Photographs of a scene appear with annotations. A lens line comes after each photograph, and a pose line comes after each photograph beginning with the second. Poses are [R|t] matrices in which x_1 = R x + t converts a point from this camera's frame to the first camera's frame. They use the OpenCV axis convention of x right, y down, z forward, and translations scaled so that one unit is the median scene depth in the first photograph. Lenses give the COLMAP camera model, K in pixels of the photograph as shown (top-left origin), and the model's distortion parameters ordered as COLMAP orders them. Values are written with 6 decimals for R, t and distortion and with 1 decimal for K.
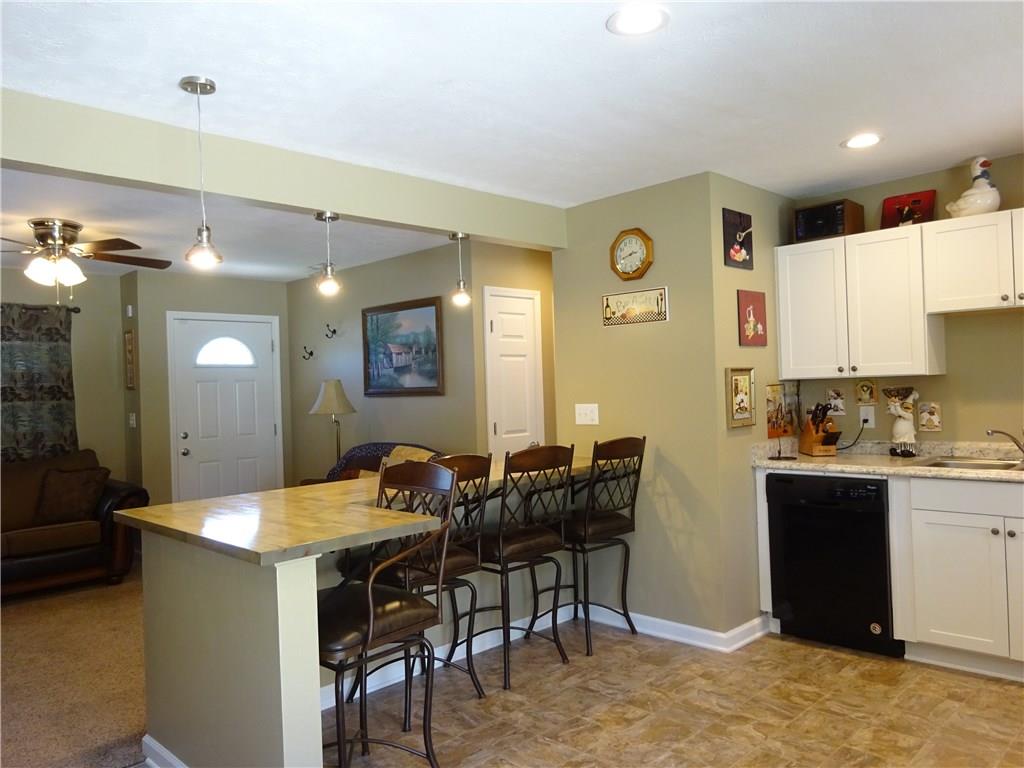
lens RADIAL K [[756.8, 0, 512.0], [0, 756.8, 384.0], [0, 0, 1]] dist [-0.000514, 0.000285]
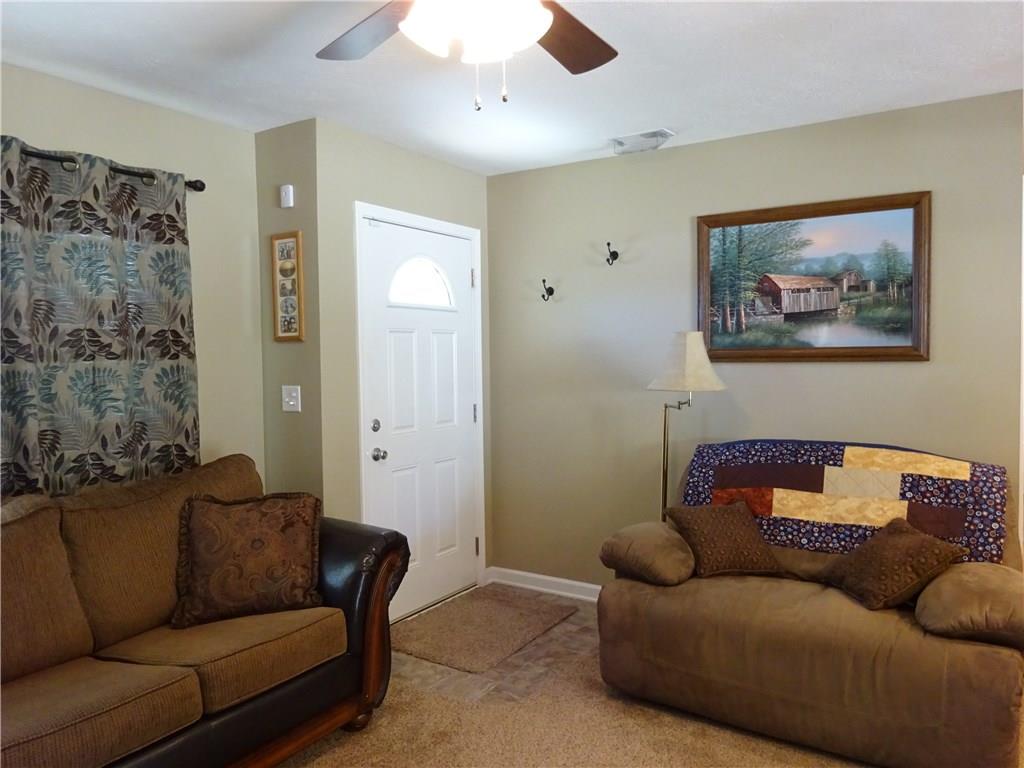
lens RADIAL K [[756.8, 0, 512.0], [0, 756.8, 384.0], [0, 0, 1]] dist [-0.000514, 0.000285]
pose [[0.976553, 0.010210, 0.215036, -0.675338], [-0.018368, 0.999184, 0.035976, 0.022078], [-0.214494, -0.039083, 0.975943, 0.629605]]
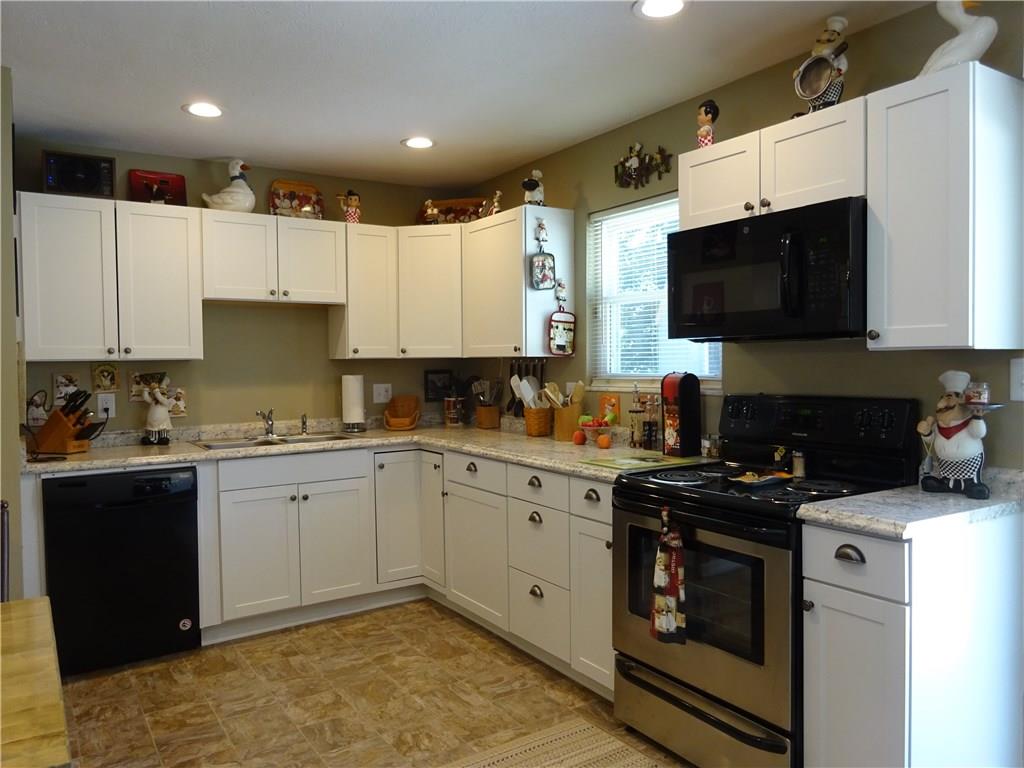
lens RADIAL K [[756.8, 0, 512.0], [0, 756.8, 384.0], [0, 0, 1]] dist [-0.000514, 0.000285]
pose [[0.198804, -0.000019, 0.980039, -0.306231], [0.002148, 0.999998, -0.000416, 0.018883], [-0.980037, 0.002187, 0.198803, 0.340293]]
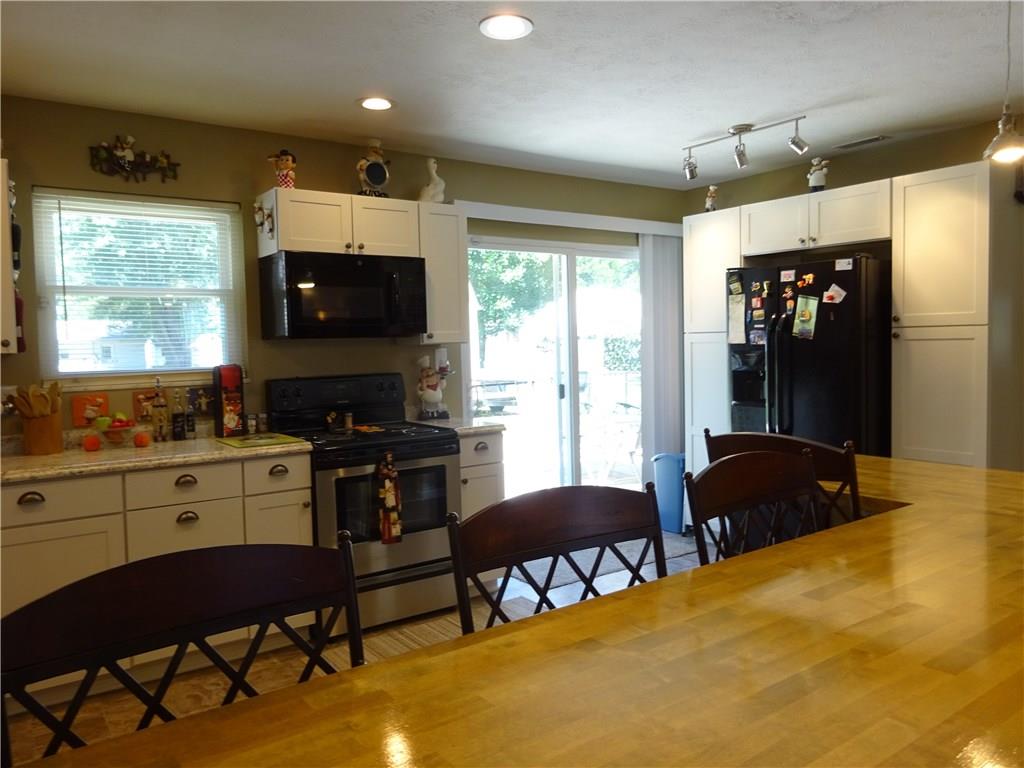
lens RADIAL K [[758.1, 0, 511.0], [0, 758.1, 380.7], [0, 0, 1]] dist [0.004108, -0.000562]
pose [[-0.986281, 0.048478, 0.157797, -0.001879], [0.055685, 0.997582, 0.041578, 0.008201], [-0.155400, 0.049794, -0.986596, 1.098857]]
